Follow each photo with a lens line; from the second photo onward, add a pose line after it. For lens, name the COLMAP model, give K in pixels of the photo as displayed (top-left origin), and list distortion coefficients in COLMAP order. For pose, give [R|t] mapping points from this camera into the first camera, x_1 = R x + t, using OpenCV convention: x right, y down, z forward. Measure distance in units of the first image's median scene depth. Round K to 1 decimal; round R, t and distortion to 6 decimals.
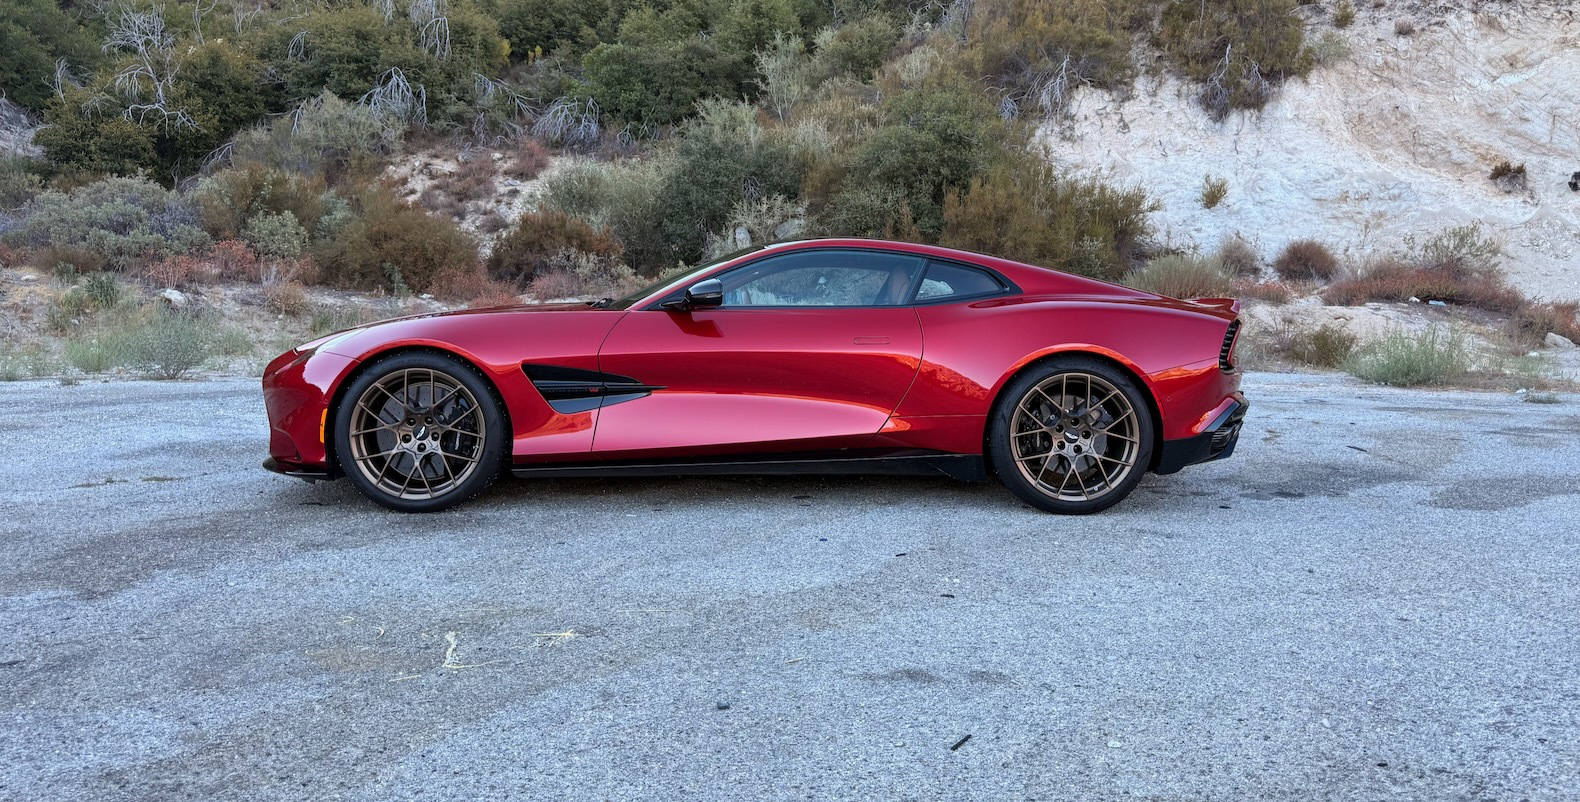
lens RADIAL K [[1125.0, 0, 823.1], [0, 1125.0, 361.3], [0, 0, 1]] dist [0.088278, -0.164102]
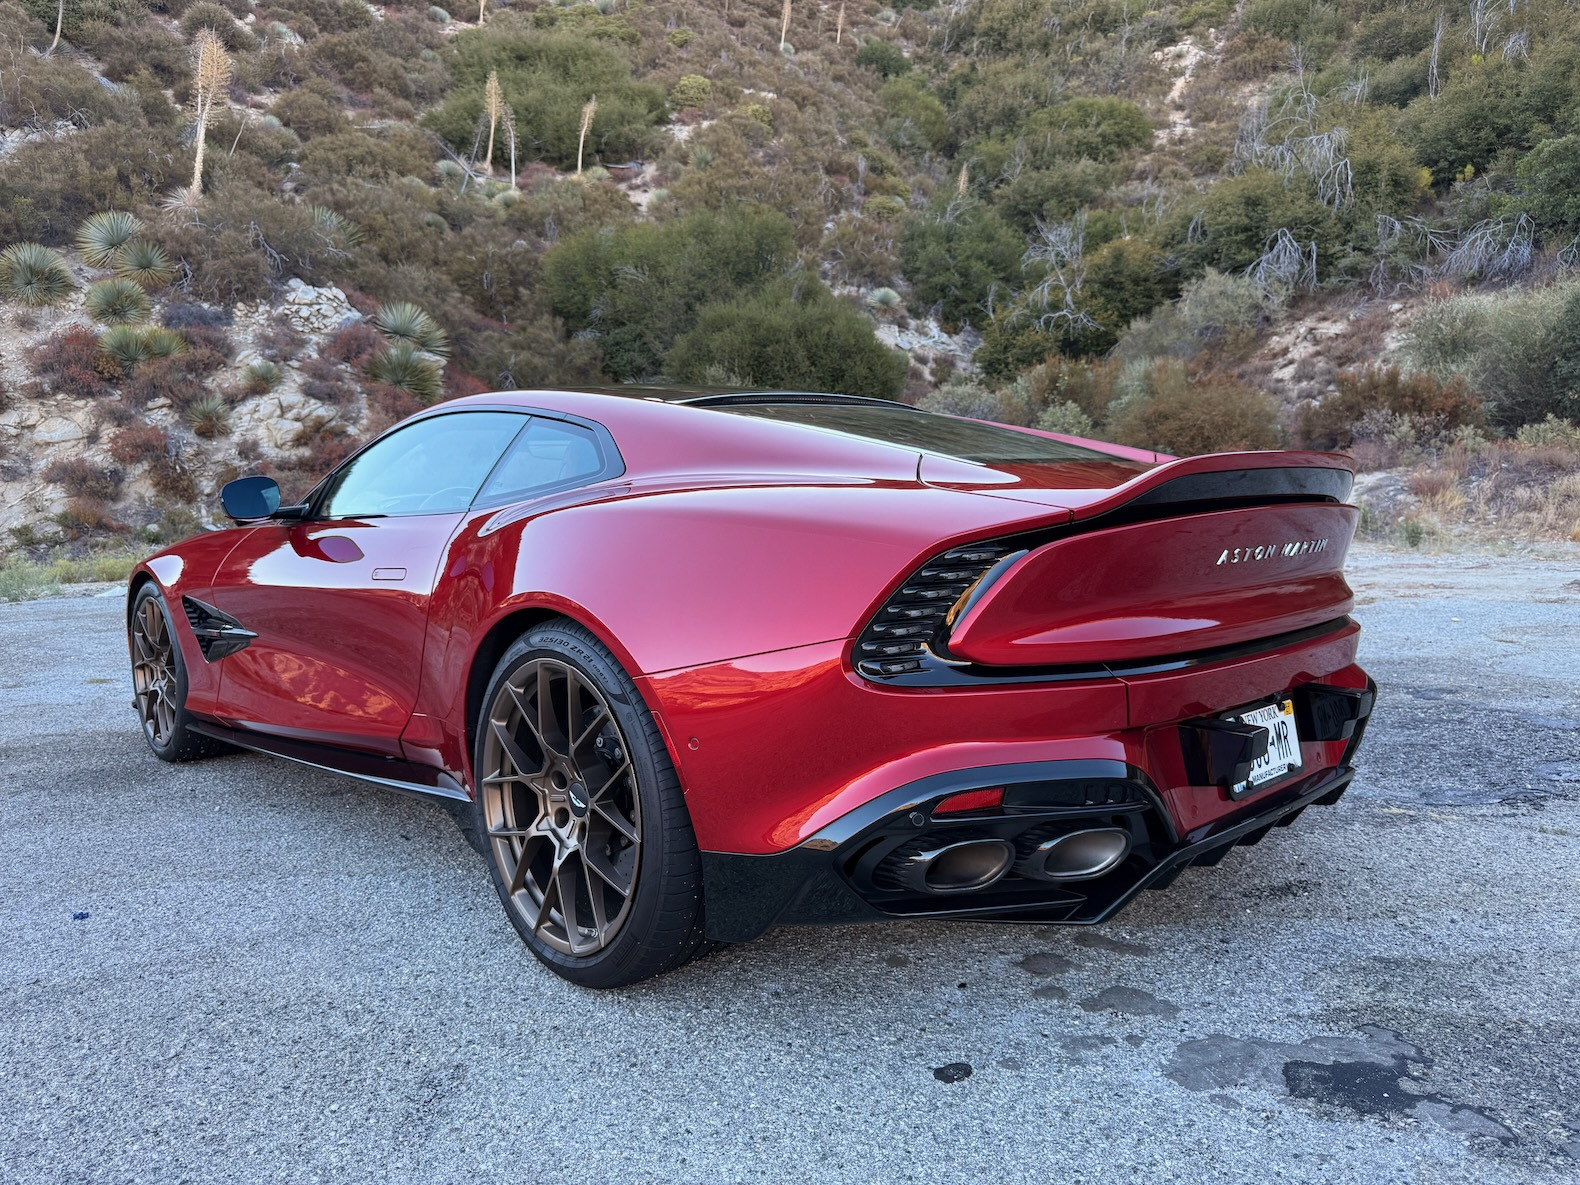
lens RADIAL K [[1127.5, 0, 783.8], [0, 1127.5, 596.1], [0, 0, 1]] dist [-0.004532, -0.001152]
pose [[0.645951, 0.034066, -0.762618, 0.102724], [0.002600, 0.998900, 0.046822, -0.005553], [0.763374, -0.032227, 0.645152, 0.132492]]
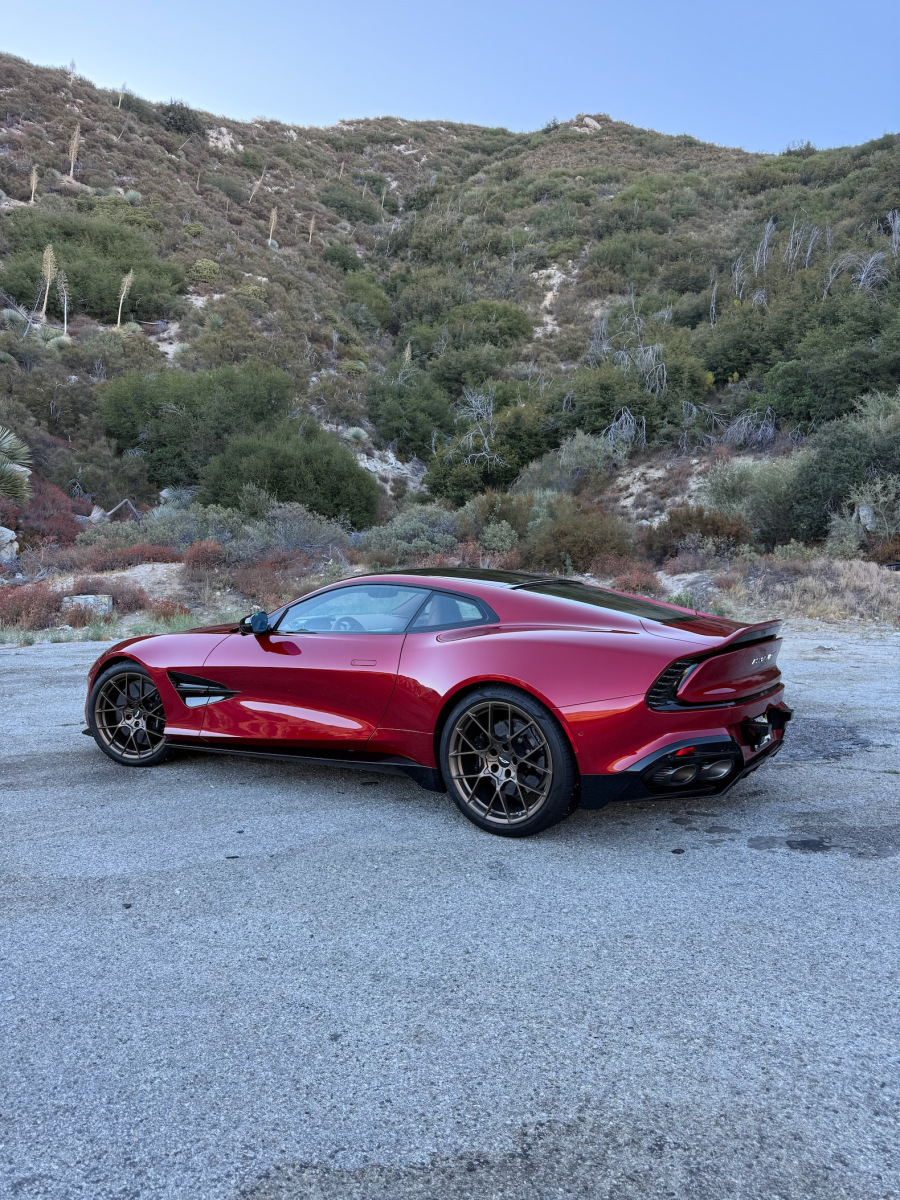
lens RADIAL K [[834.6, 0, 448.7], [0, 834.6, 597.3], [0, 0, 1]] dist [0.144405, -0.295403]
pose [[0.799096, -0.005155, -0.601182, 0.111931], [-0.002910, 0.999918, -0.012442, -0.013197], [0.601197, 0.011692, 0.799015, 0.056071]]
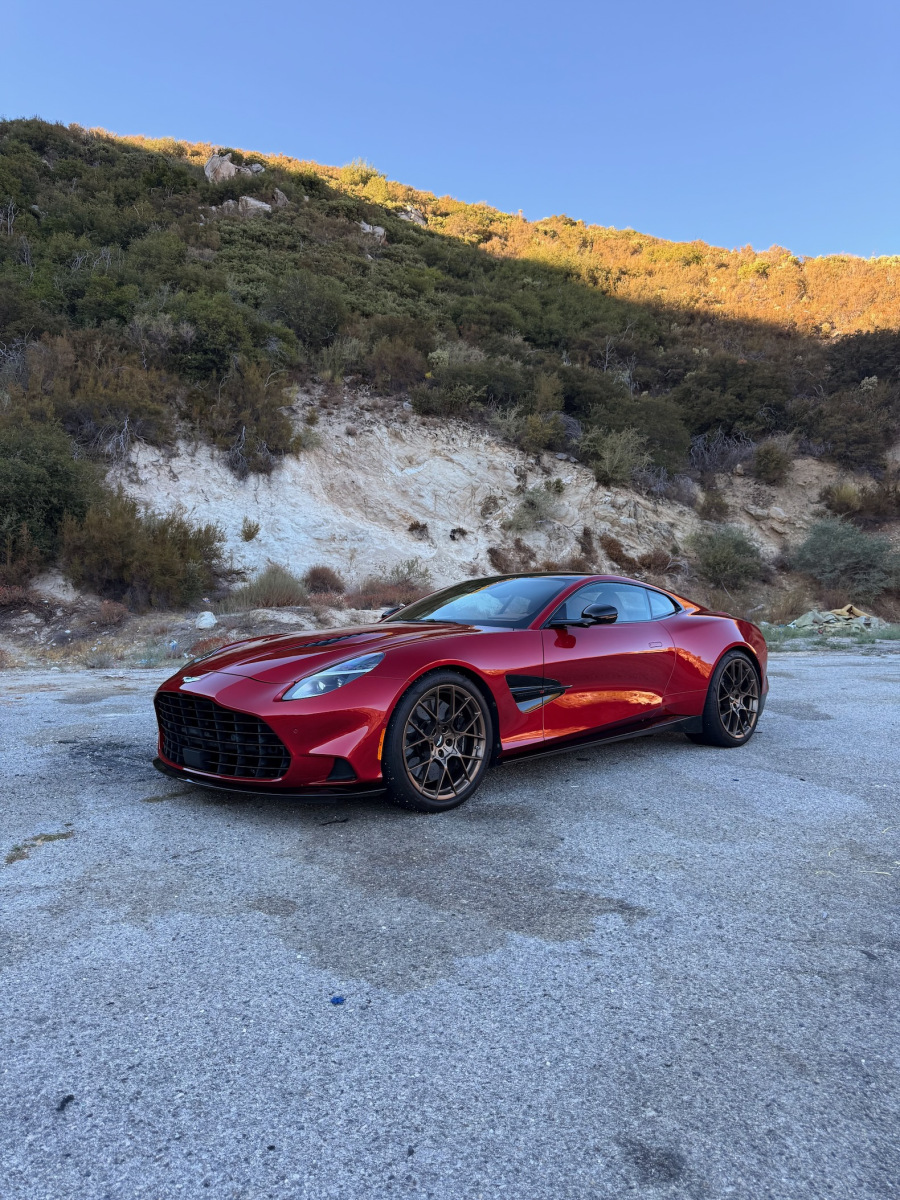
lens RADIAL K [[819.8, 0, 487.4], [0, 819.8, 660.9], [0, 0, 1]] dist [-0.038159, -0.003175]
pose [[0.726299, -0.055196, 0.685159, -0.145778], [0.044556, 0.998455, 0.033204, -0.007058], [-0.685933, 0.006412, 0.727636, 0.060461]]
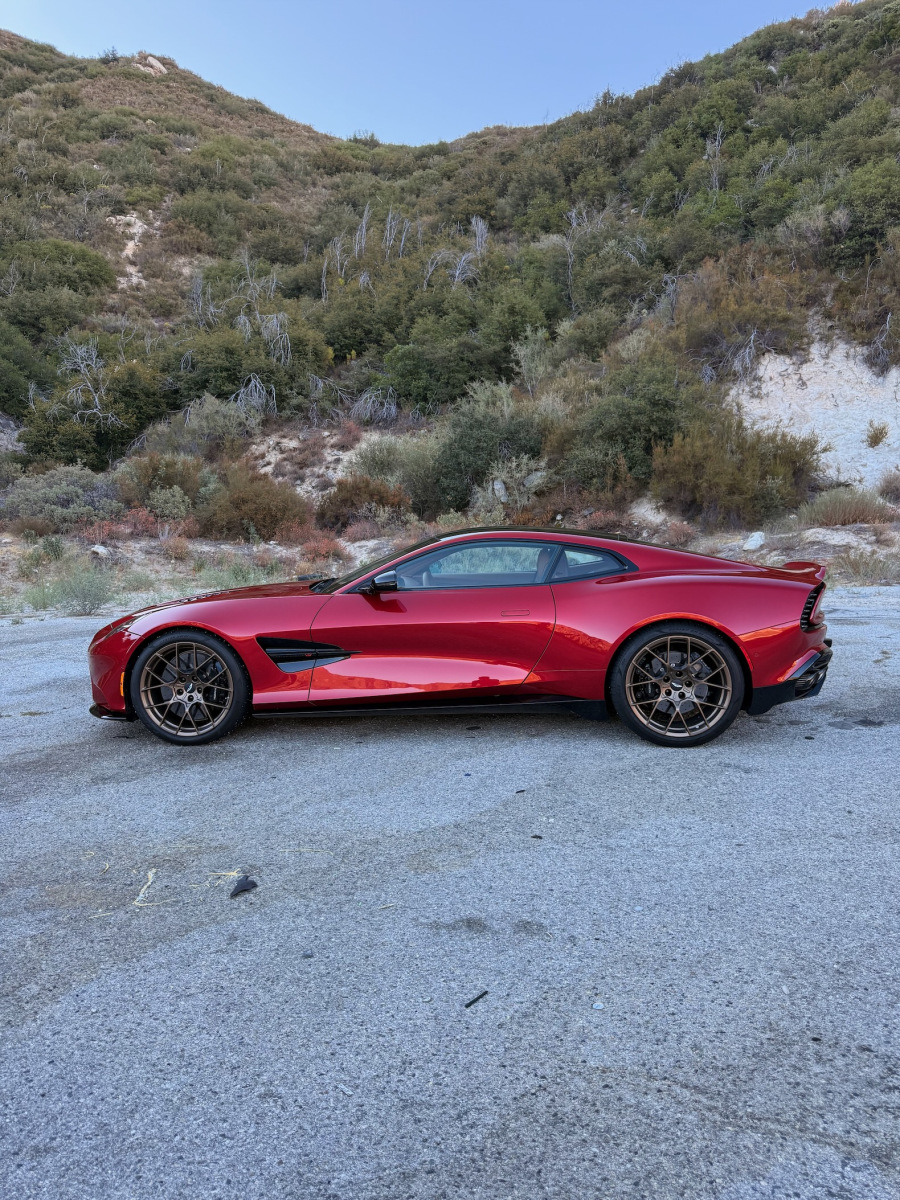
lens RADIAL K [[838.4, 0, 451.0], [0, 838.4, 607.6], [0, 0, 1]] dist [0.048311, -0.075637]
pose [[0.988102, -0.023049, -0.152065, 0.019523], [0.029667, 0.998702, 0.041402, -0.011167], [0.150913, -0.045420, 0.987503, 0.006677]]
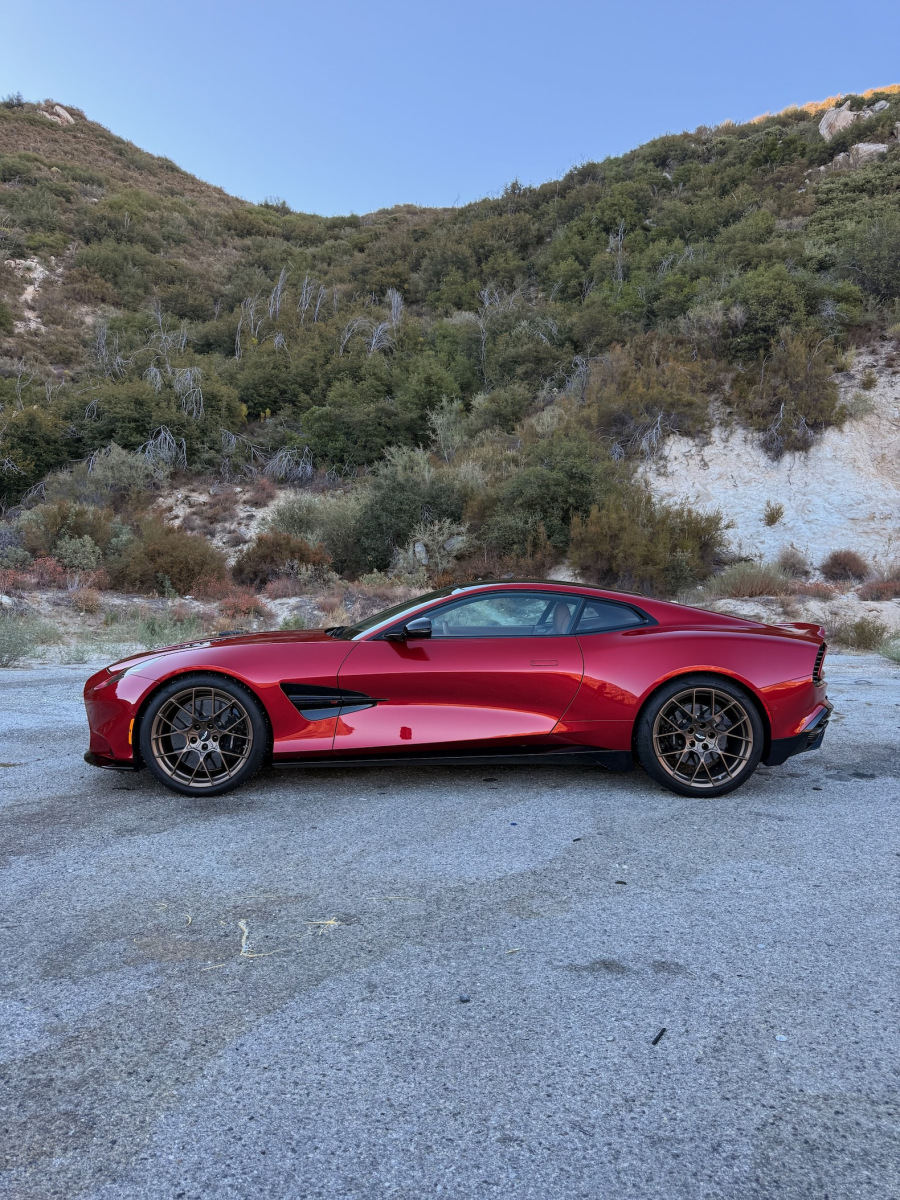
lens RADIAL K [[837.7, 0, 456.0], [0, 837.7, 618.2], [0, 0, 1]] dist [0.052354, -0.079889]
pose [[0.999715, -0.006079, -0.023065, -0.006244], [0.005622, 0.999788, -0.019814, -0.008762], [0.023181, 0.019679, 0.999538, 0.004004]]
